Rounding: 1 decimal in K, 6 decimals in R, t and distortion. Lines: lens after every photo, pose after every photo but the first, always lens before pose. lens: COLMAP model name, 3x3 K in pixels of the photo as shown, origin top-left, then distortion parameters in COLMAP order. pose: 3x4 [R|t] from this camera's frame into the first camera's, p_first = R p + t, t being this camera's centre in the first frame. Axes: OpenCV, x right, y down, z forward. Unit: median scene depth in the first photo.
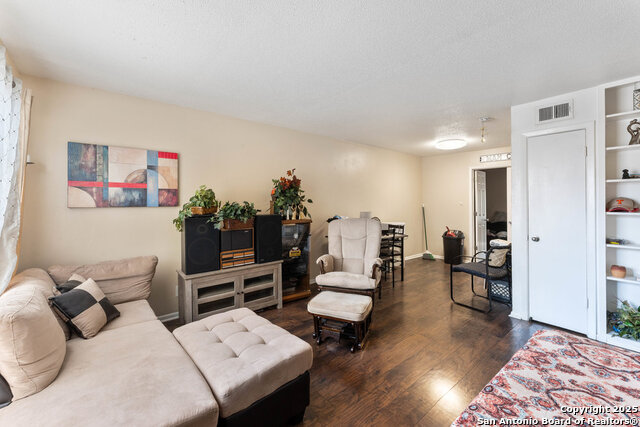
lens RADIAL K [[256.3, 0, 317.9], [0, 256.3, 206.3], [0, 0, 1]] dist [-0.000446, -0.000037]
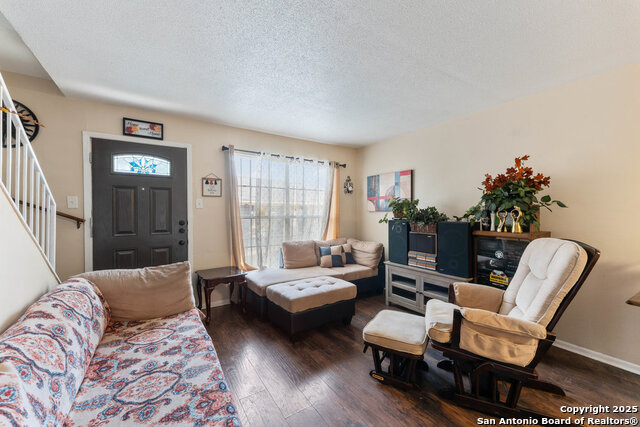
lens RADIAL K [[256.3, 0, 317.9], [0, 256.3, 206.3], [0, 0, 1]] dist [-0.000446, -0.000037]
pose [[-0.103883, -0.008476, -0.994553, 0.878682], [-0.007686, 0.999941, -0.007719, -0.011809], [0.994560, 0.006842, -0.103942, 0.750789]]
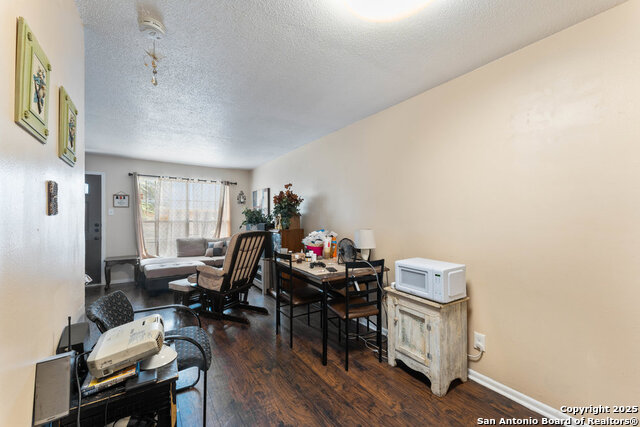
lens RADIAL K [[256.3, 0, 317.9], [0, 256.3, 206.3], [0, 0, 1]] dist [-0.000446, -0.000037]
pose [[-0.084087, -0.029384, -0.996025, 1.420527], [-0.005857, 0.999562, -0.028993, -0.026849], [0.996441, 0.003396, -0.084223, 1.702441]]
